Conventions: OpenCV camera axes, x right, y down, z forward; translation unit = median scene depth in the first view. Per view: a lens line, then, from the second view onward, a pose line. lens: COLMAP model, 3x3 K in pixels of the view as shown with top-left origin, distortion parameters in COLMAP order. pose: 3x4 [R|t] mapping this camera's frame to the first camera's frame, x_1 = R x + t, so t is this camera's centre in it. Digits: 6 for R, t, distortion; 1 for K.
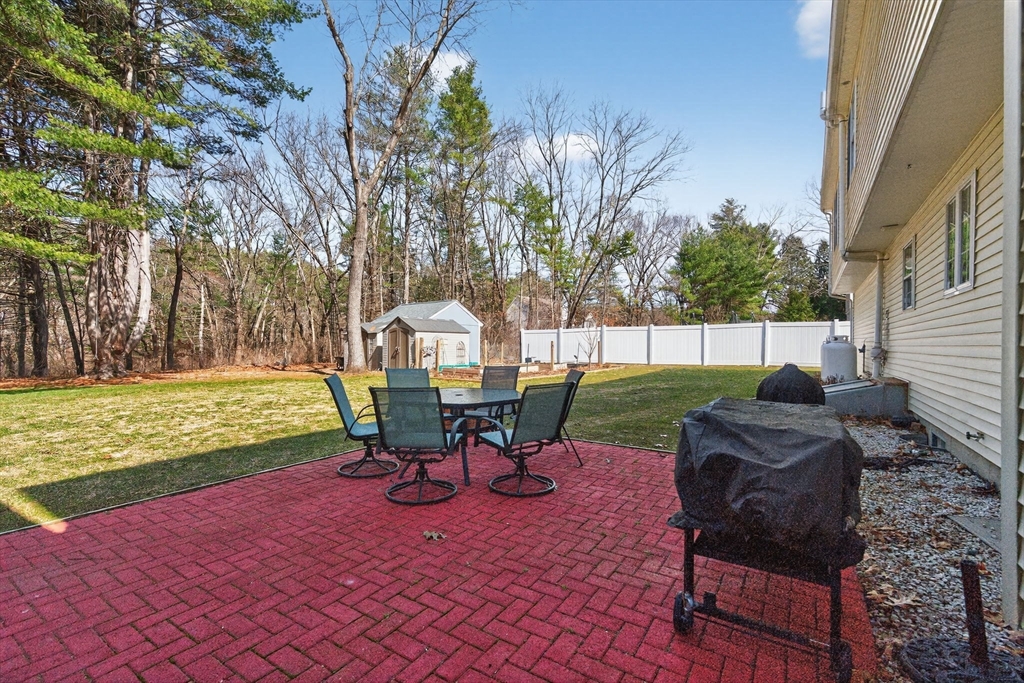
lens RADIAL K [[456.9, 0, 517.4], [0, 456.9, 345.9], [0, 0, 1]] dist [0.001452, 0.000161]
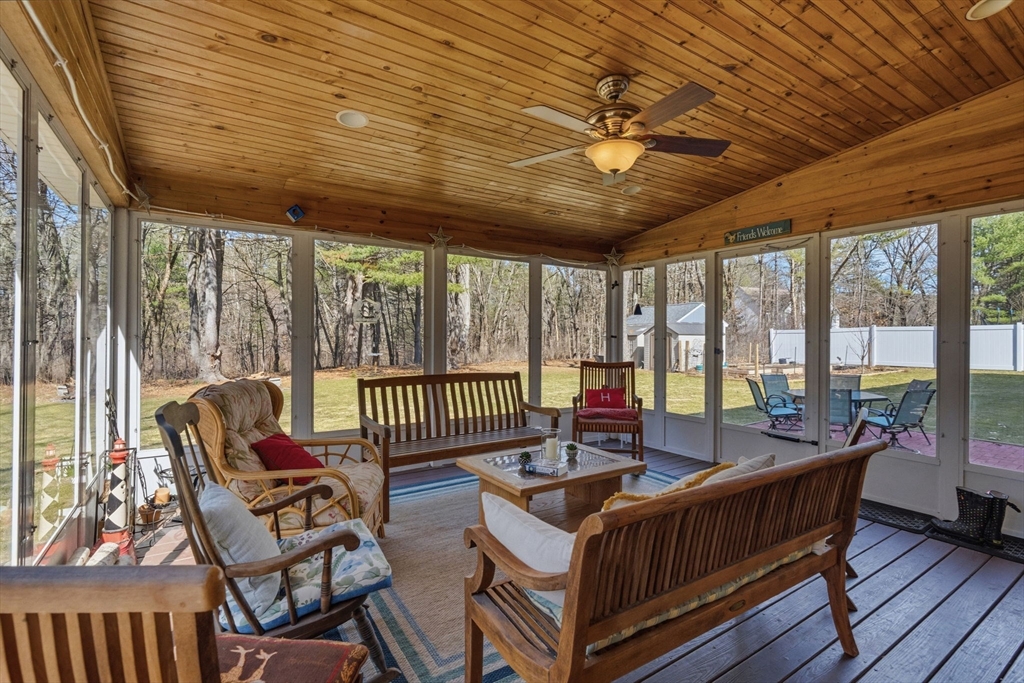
lens RADIAL K [[477.9, 0, 512.0], [0, 477.9, 341.5], [0, 0, 1]] dist [-0.002458, -0.000247]
pose [[0.916797, 0.003891, -0.399335, -0.120469], [-0.001476, 0.999979, 0.006355, -0.019900], [0.399351, -0.005237, 0.916783, -0.236139]]
